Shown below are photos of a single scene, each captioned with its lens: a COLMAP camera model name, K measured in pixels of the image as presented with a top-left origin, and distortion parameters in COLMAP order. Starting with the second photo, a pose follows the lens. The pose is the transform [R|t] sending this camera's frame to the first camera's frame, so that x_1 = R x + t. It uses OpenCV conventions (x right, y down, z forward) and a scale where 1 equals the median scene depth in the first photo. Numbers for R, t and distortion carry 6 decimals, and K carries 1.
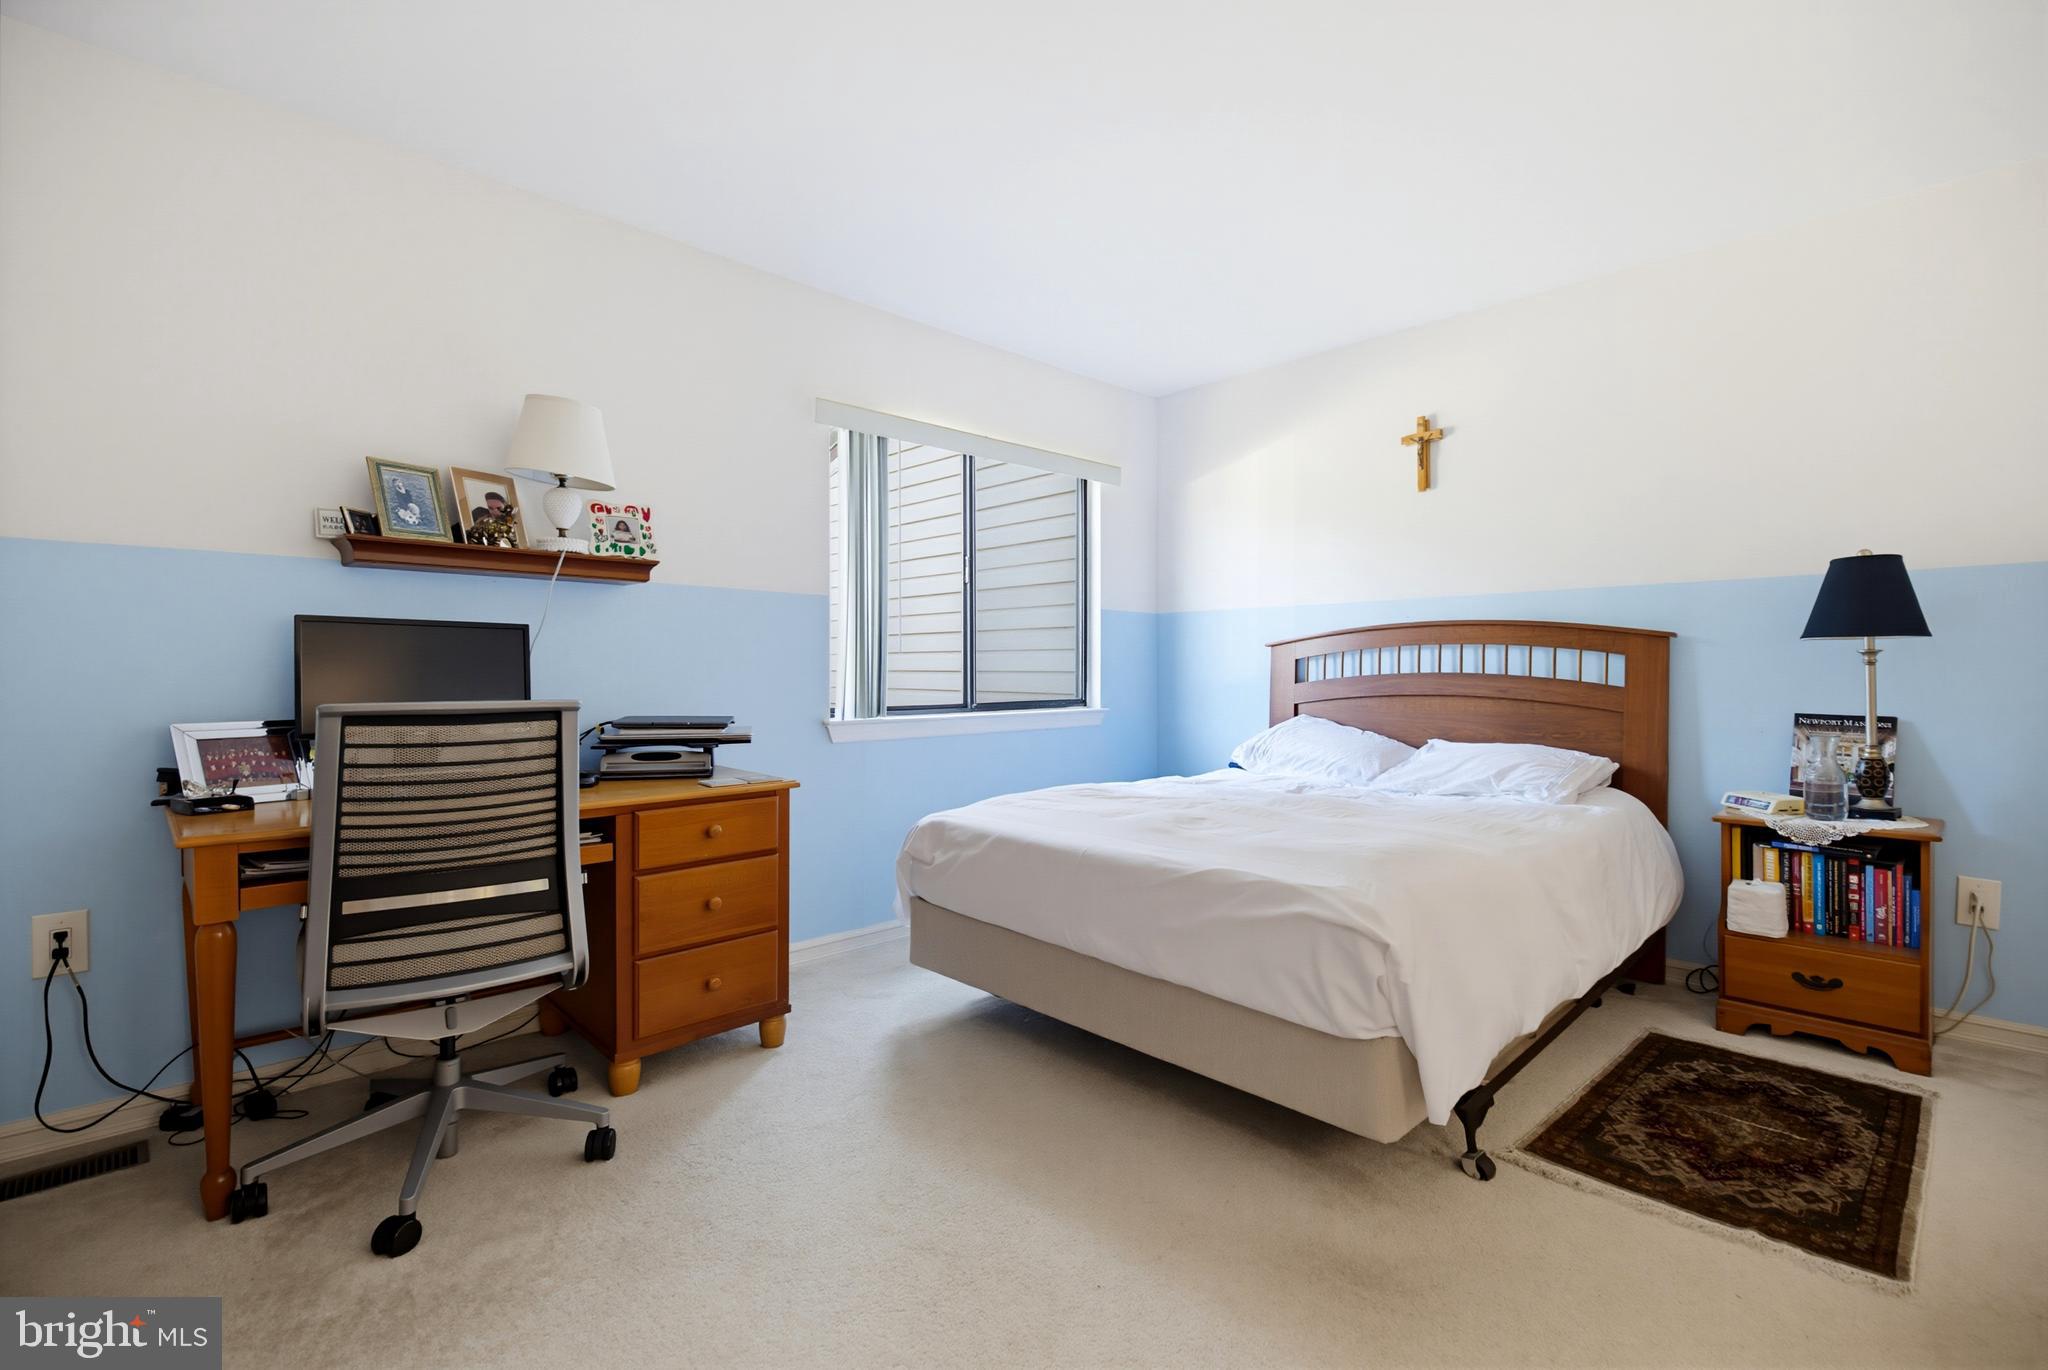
lens RADIAL K [[921.0, 0, 1030.0], [0, 921.0, 683.9], [0, 0, 1]] dist [0.015087, -0.001746]
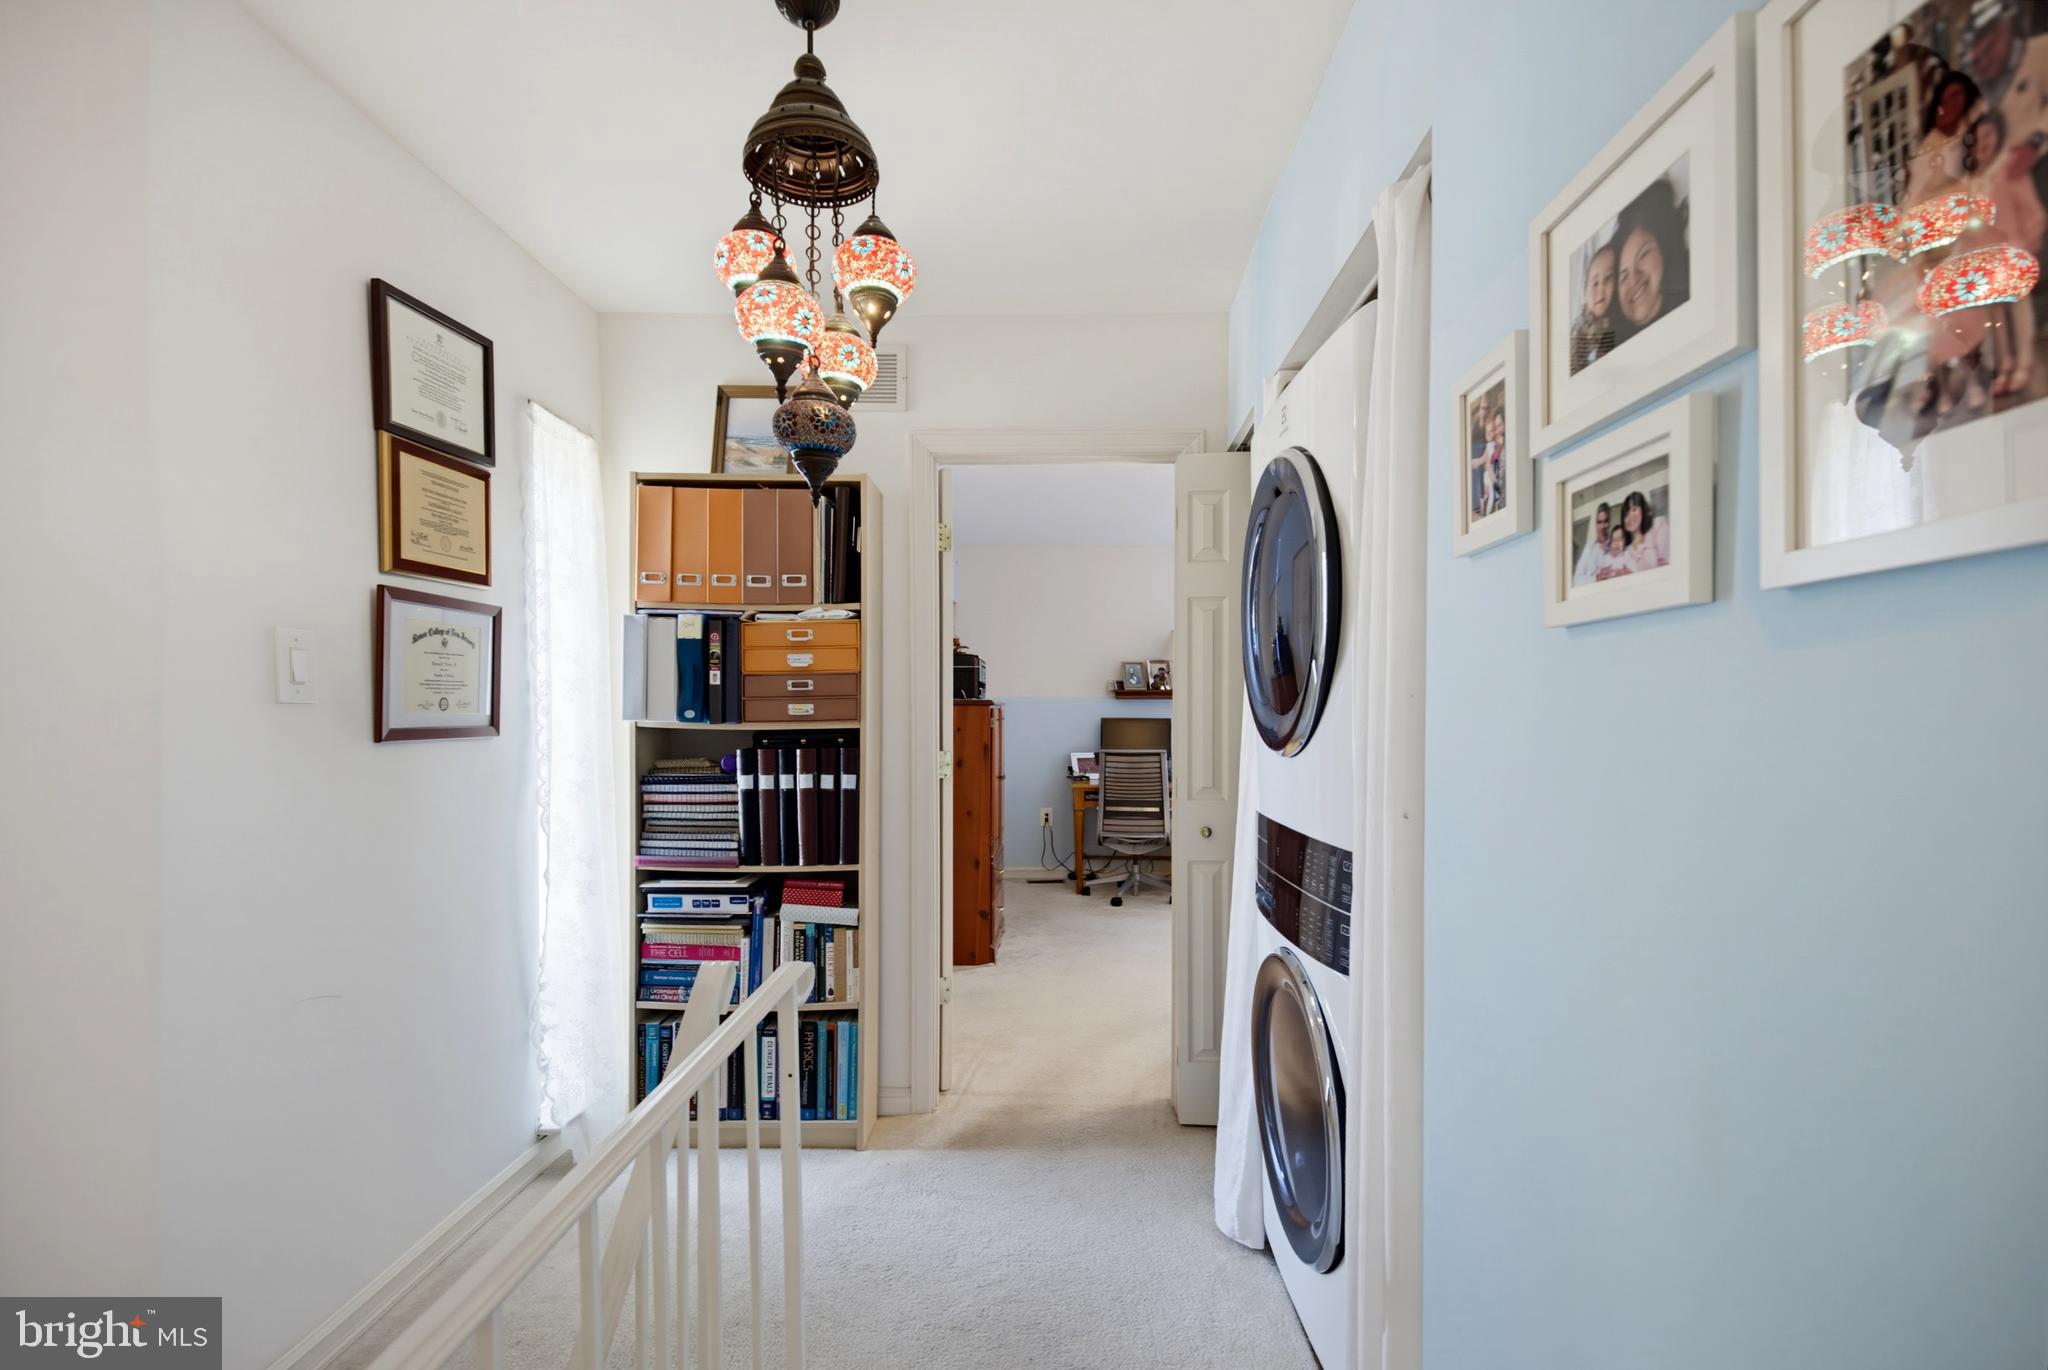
lens RADIAL K [[921.0, 0, 1027.7], [0, 921.0, 701.6], [0, 0, 1]] dist [0.015087, -0.001746]
pose [[0.697718, -0.005807, -0.716349, 1.262459], [-0.006708, 0.999870, -0.014639, -0.087770], [0.716341, 0.015019, 0.697588, -1.339061]]
